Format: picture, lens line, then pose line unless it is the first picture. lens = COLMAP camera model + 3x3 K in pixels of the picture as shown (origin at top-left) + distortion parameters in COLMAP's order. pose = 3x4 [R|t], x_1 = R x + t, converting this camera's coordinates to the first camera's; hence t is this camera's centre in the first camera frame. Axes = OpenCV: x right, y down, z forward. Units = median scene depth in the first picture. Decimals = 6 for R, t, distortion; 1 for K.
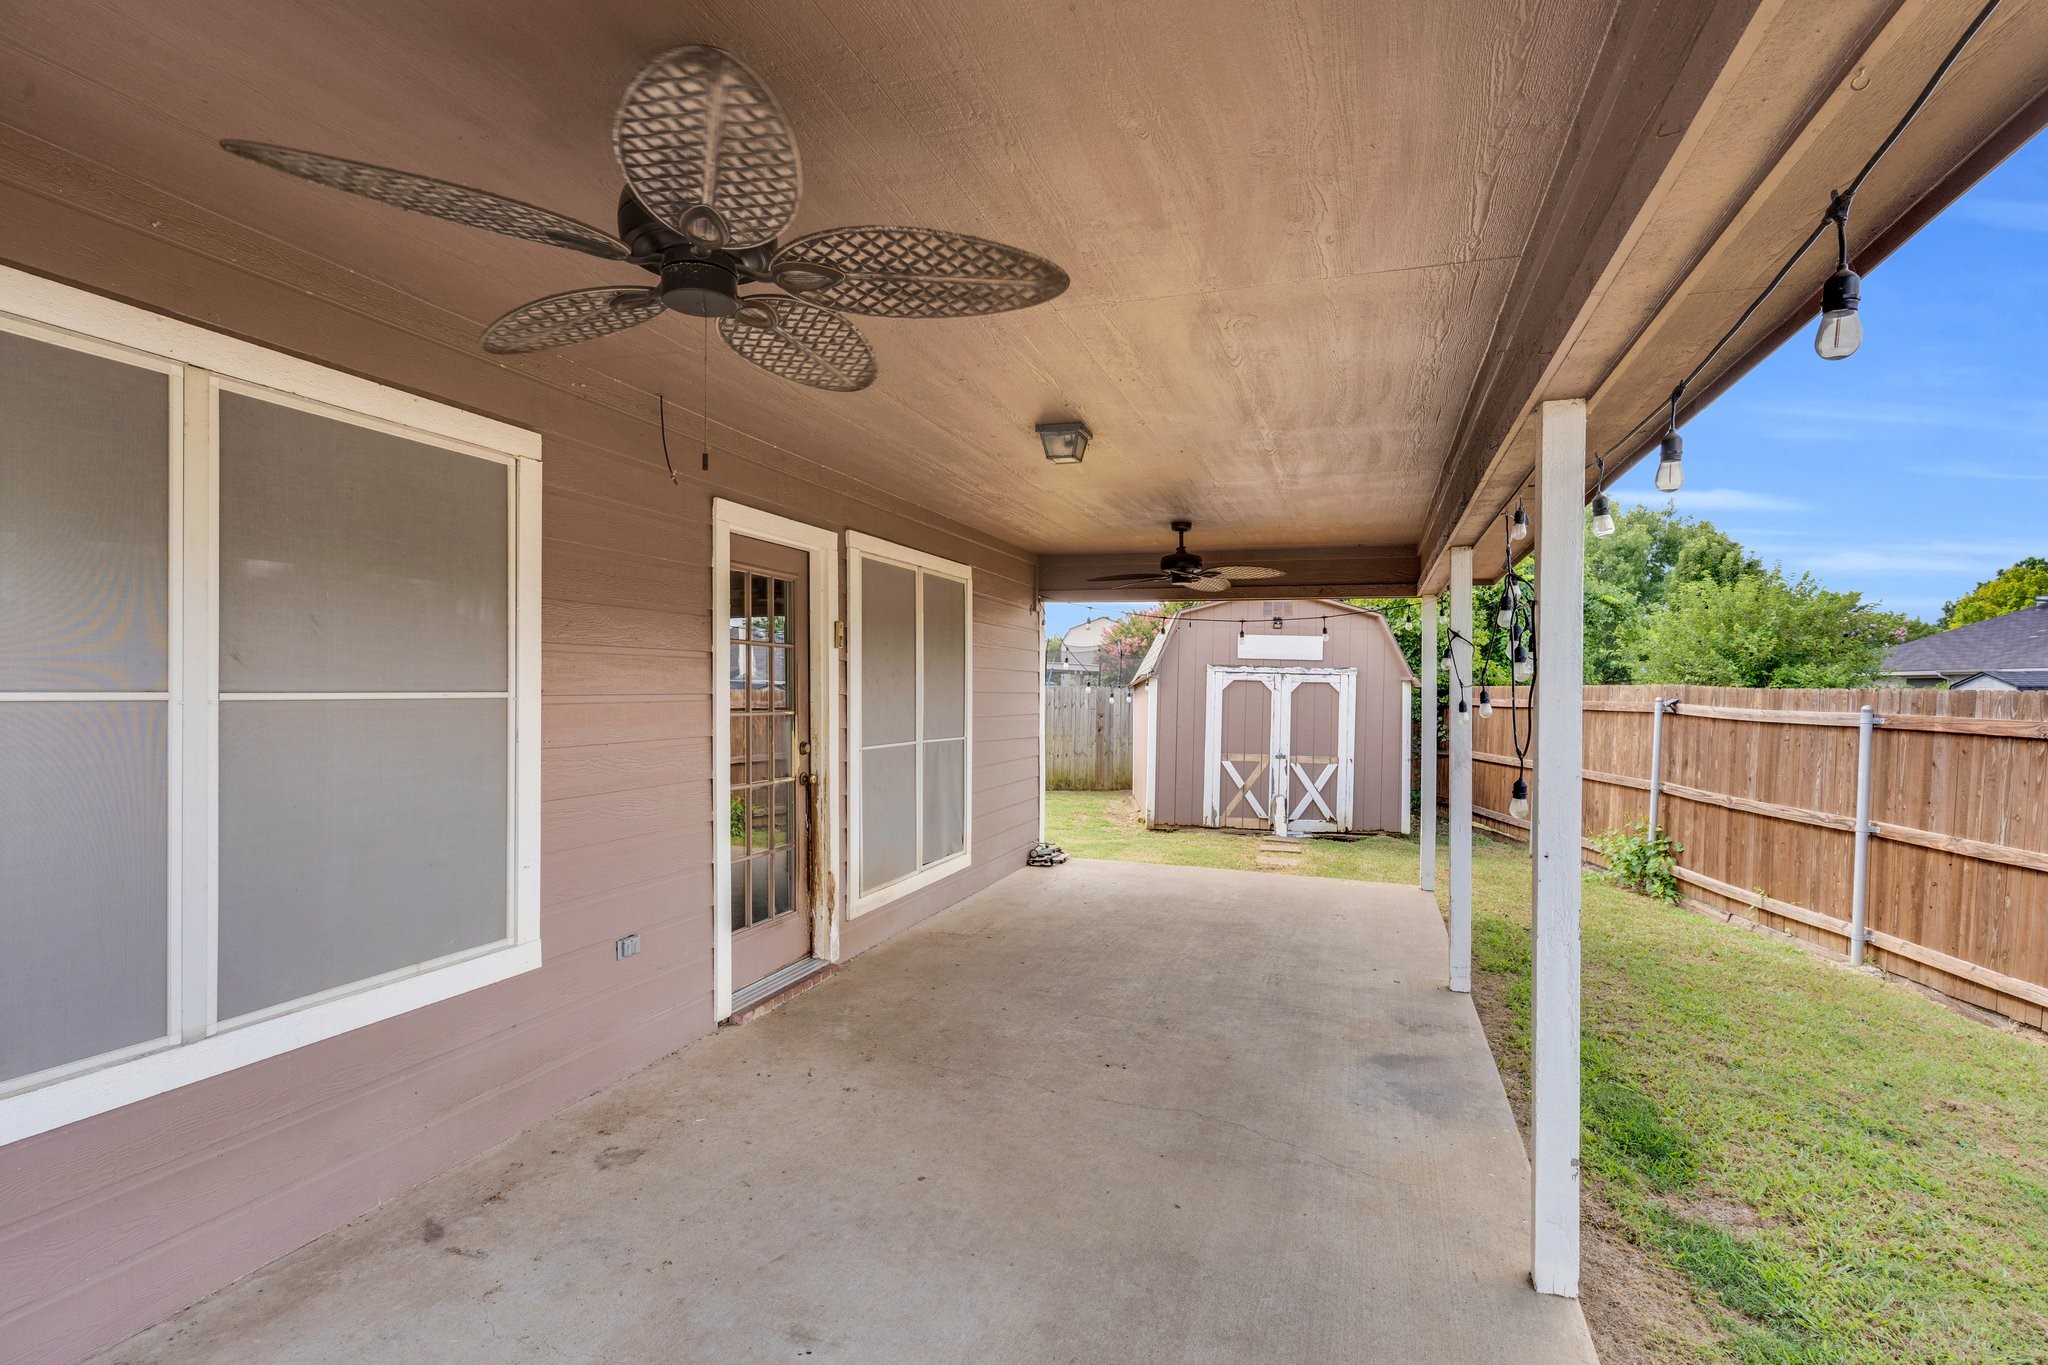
lens RADIAL K [[991.5, 0, 1022.1], [0, 991.5, 702.3], [0, 0, 1]] dist [0.003430, -0.000046]
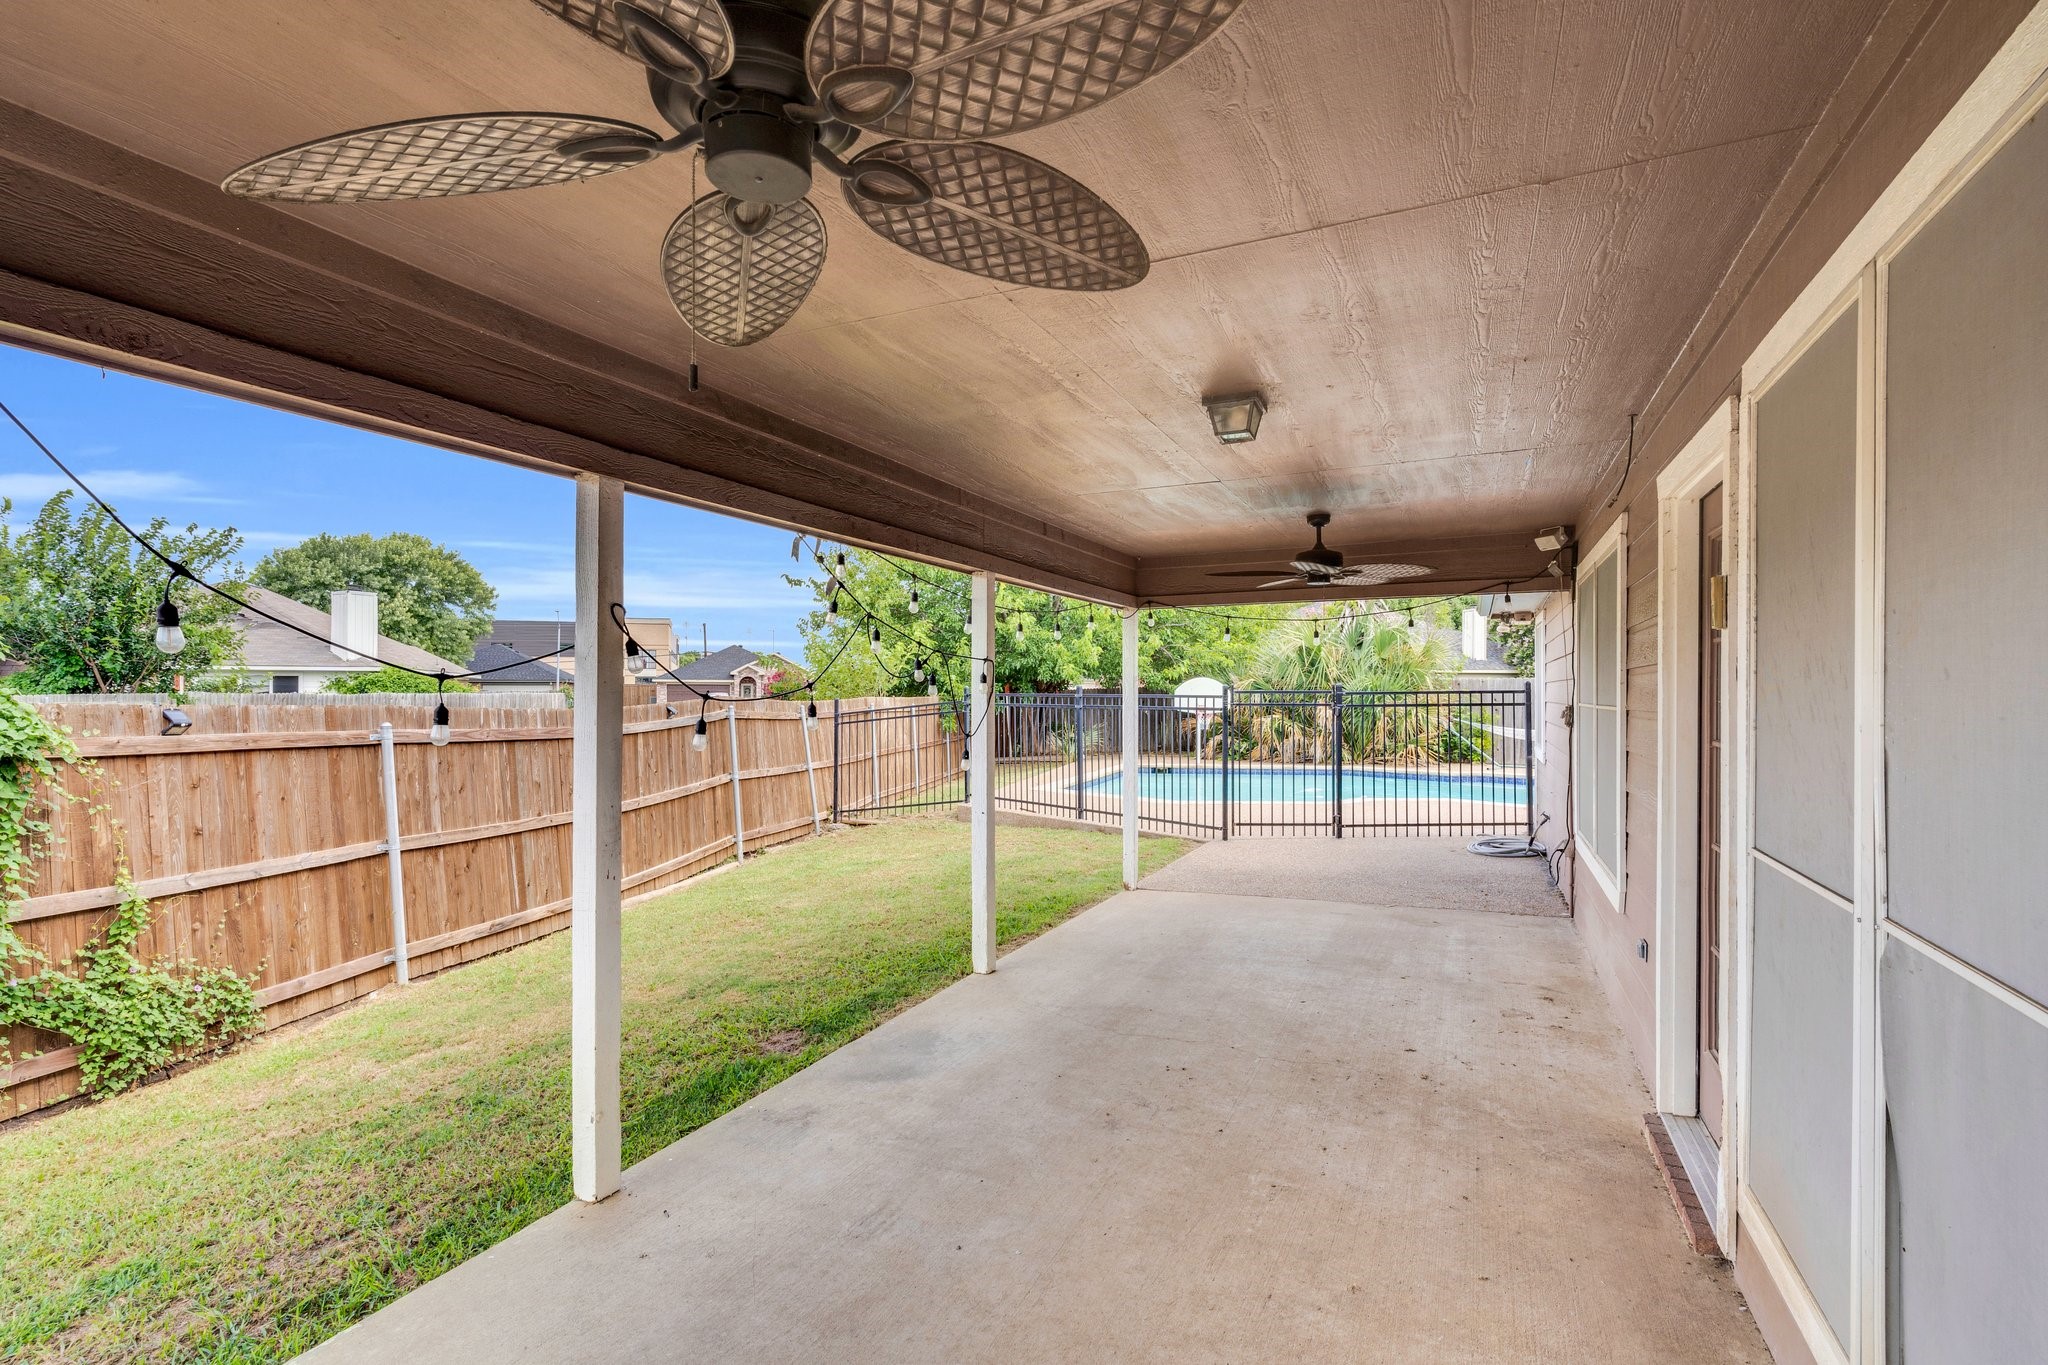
lens RADIAL K [[991.5, 0, 1021.1], [0, 991.5, 690.0], [0, 0, 1]] dist [0.003430, -0.000046]
pose [[-0.995096, -0.001732, 0.098903, 0.147342], [-0.000732, 0.999948, 0.010149, -0.036299], [-0.098916, 0.010027, -0.995045, 1.963162]]
